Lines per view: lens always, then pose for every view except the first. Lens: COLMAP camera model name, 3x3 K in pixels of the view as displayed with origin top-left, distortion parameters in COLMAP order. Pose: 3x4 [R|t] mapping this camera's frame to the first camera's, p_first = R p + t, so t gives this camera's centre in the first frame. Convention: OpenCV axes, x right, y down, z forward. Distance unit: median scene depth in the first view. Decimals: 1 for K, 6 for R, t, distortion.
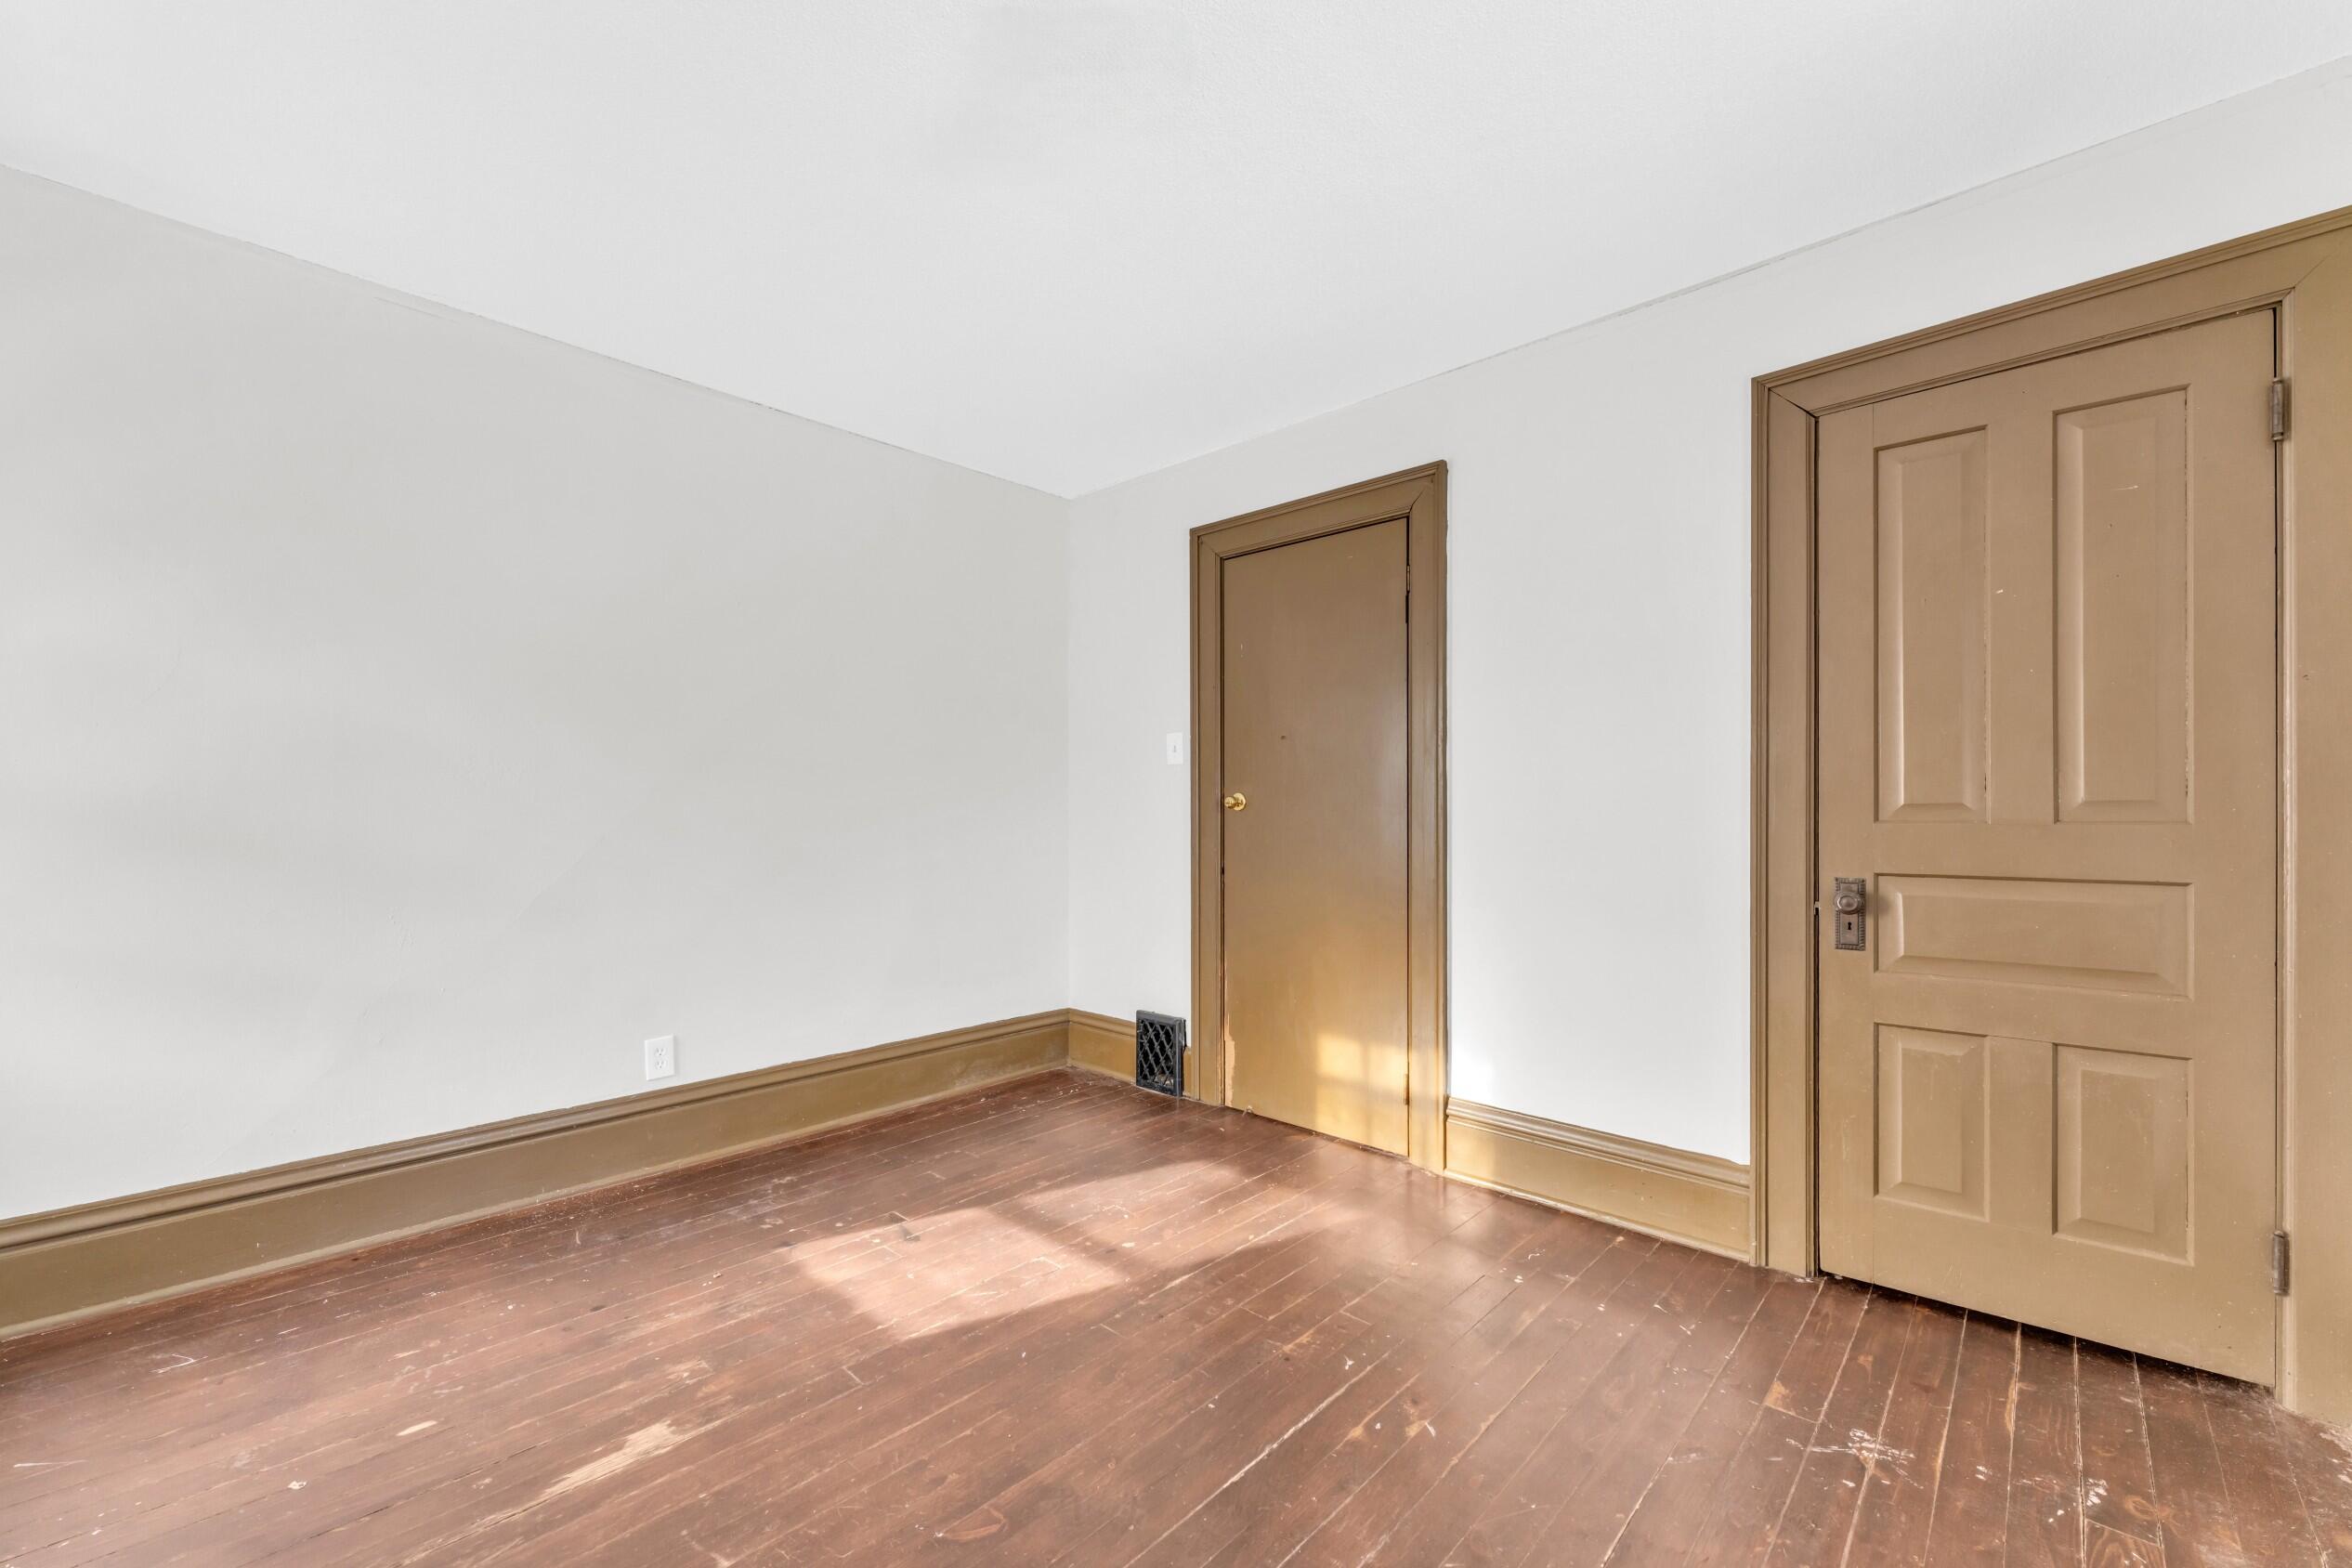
lens RADIAL K [[946.3, 0, 1178.8], [0, 946.3, 797.0], [0, 0, 1]] dist [-0.002332, 0.000174]
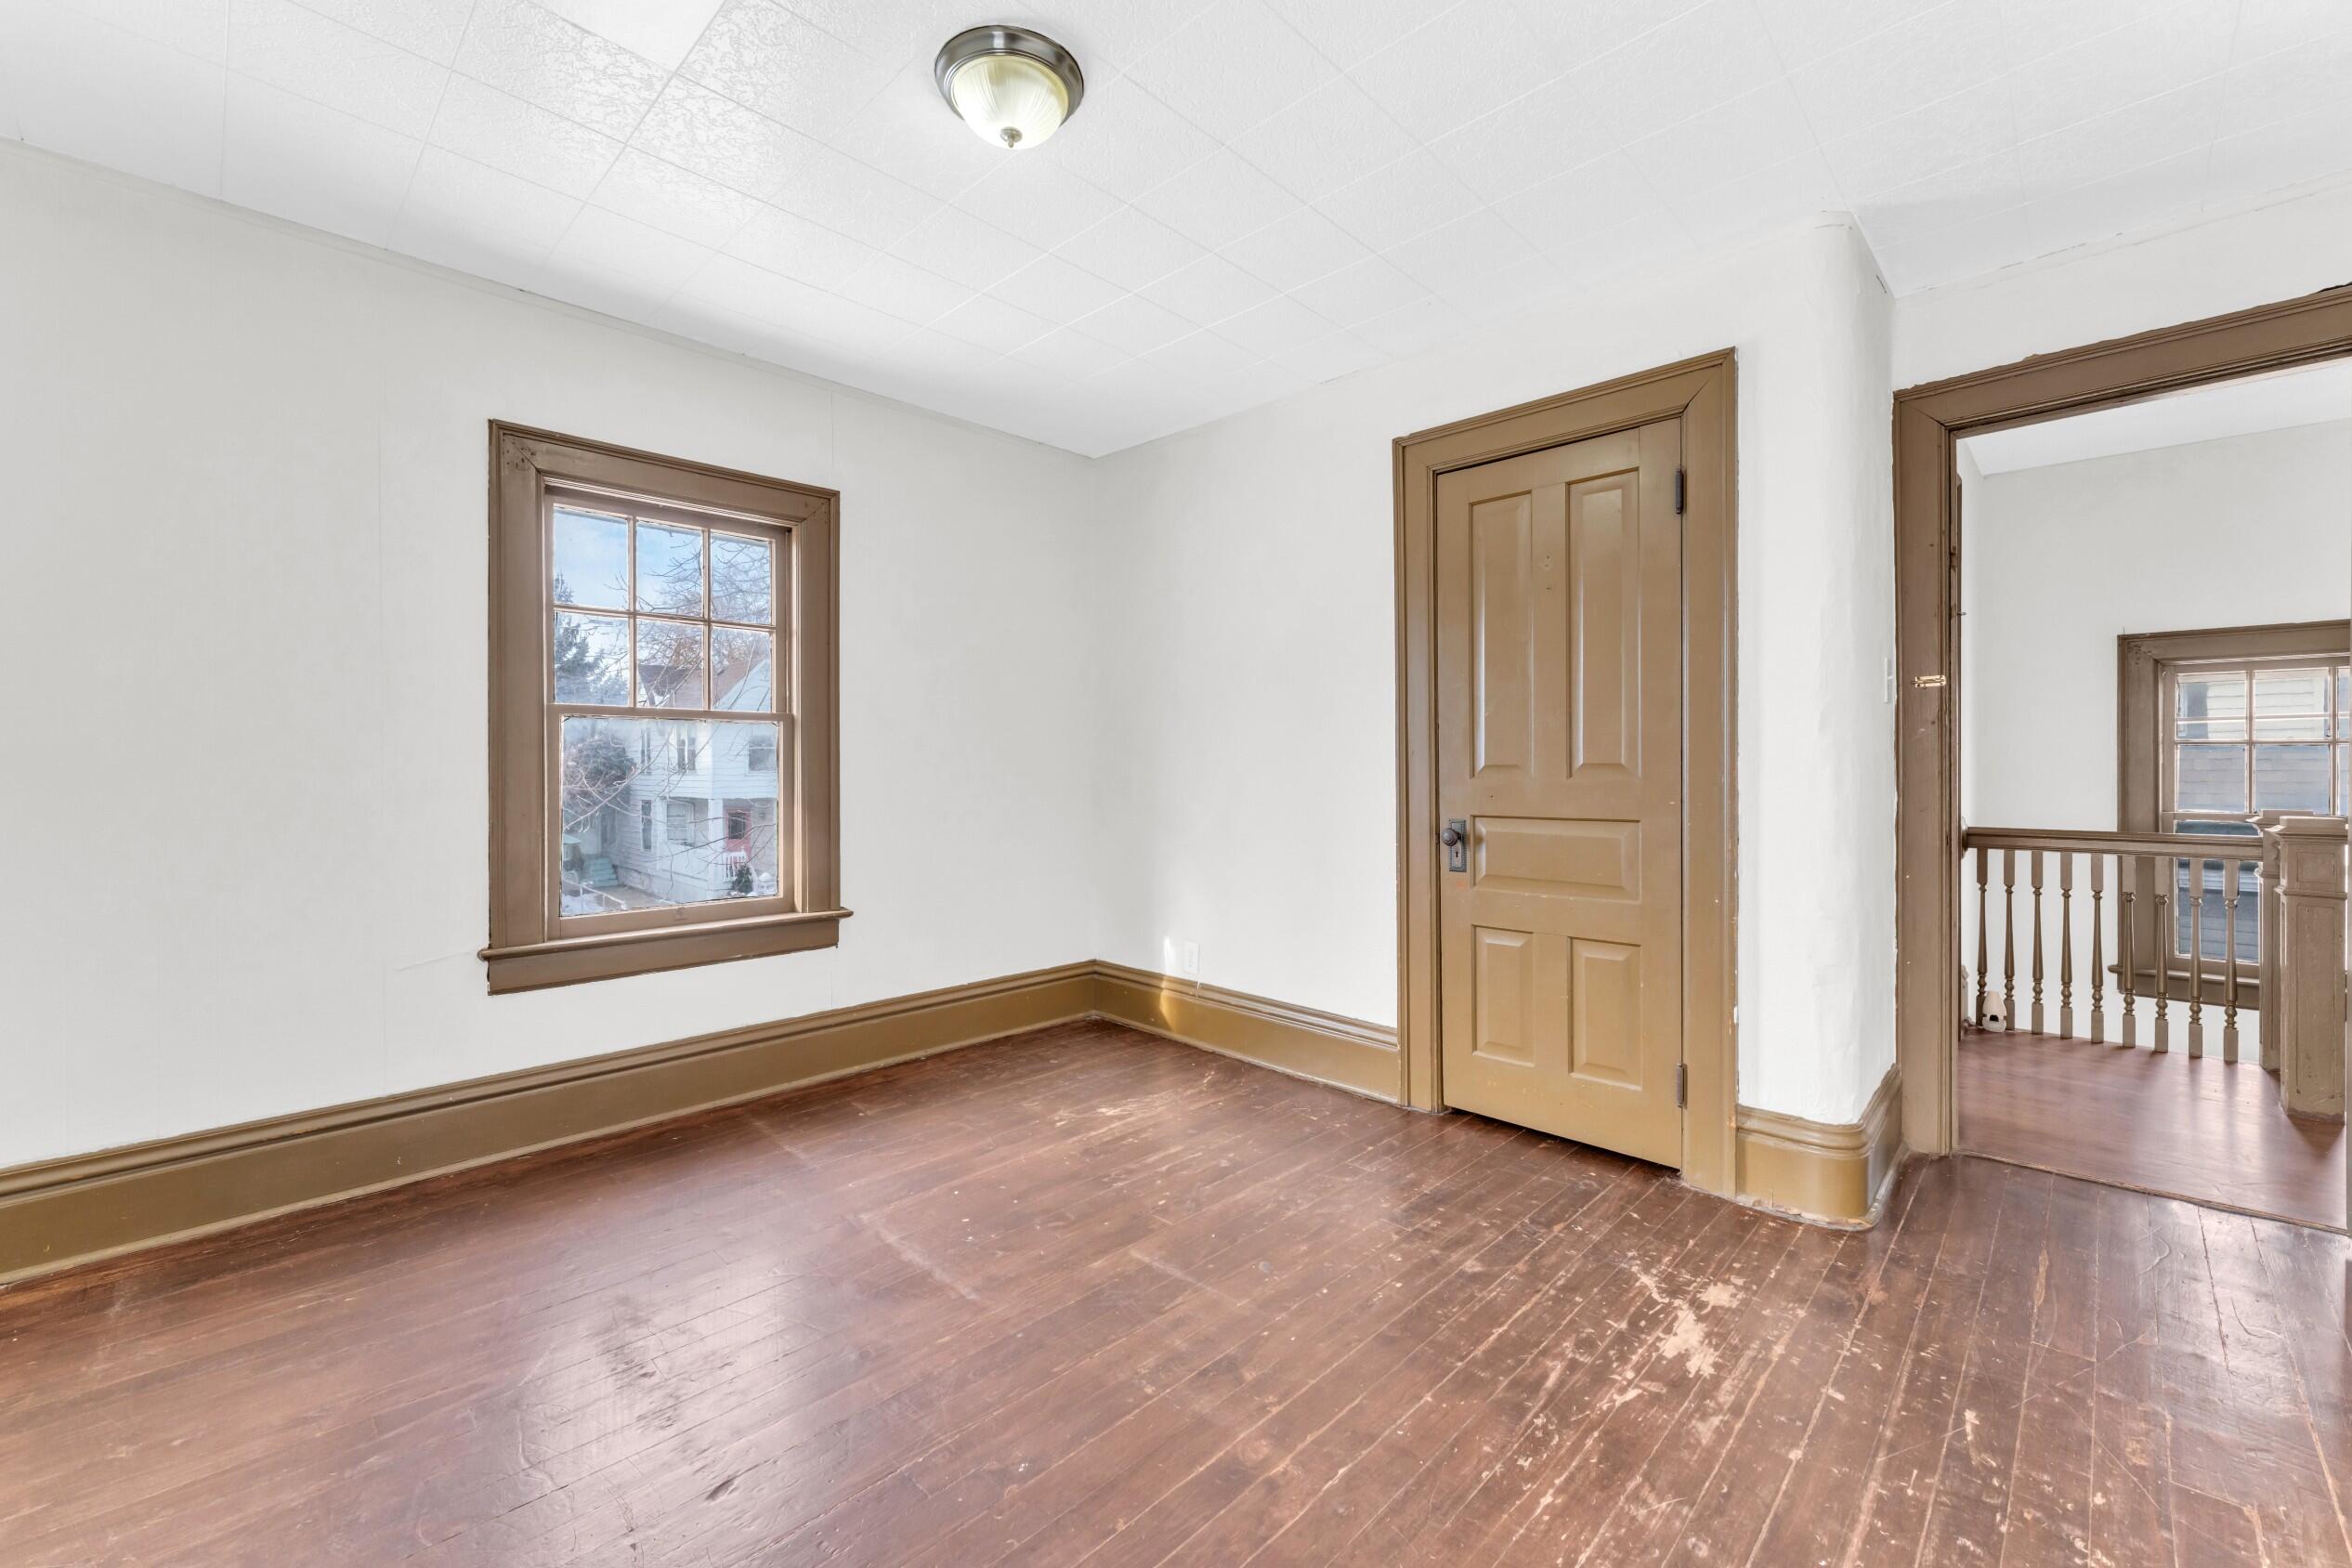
lens RADIAL K [[946.3, 0, 1175.2], [0, 946.3, 778.9], [0, 0, 1]] dist [-0.002332, 0.000174]
pose [[0.999544, 0.000927, -0.030190, 0.344810], [0.000140, 0.999376, 0.035314, -0.020319], [0.030204, -0.035302, 0.998920, -0.367111]]
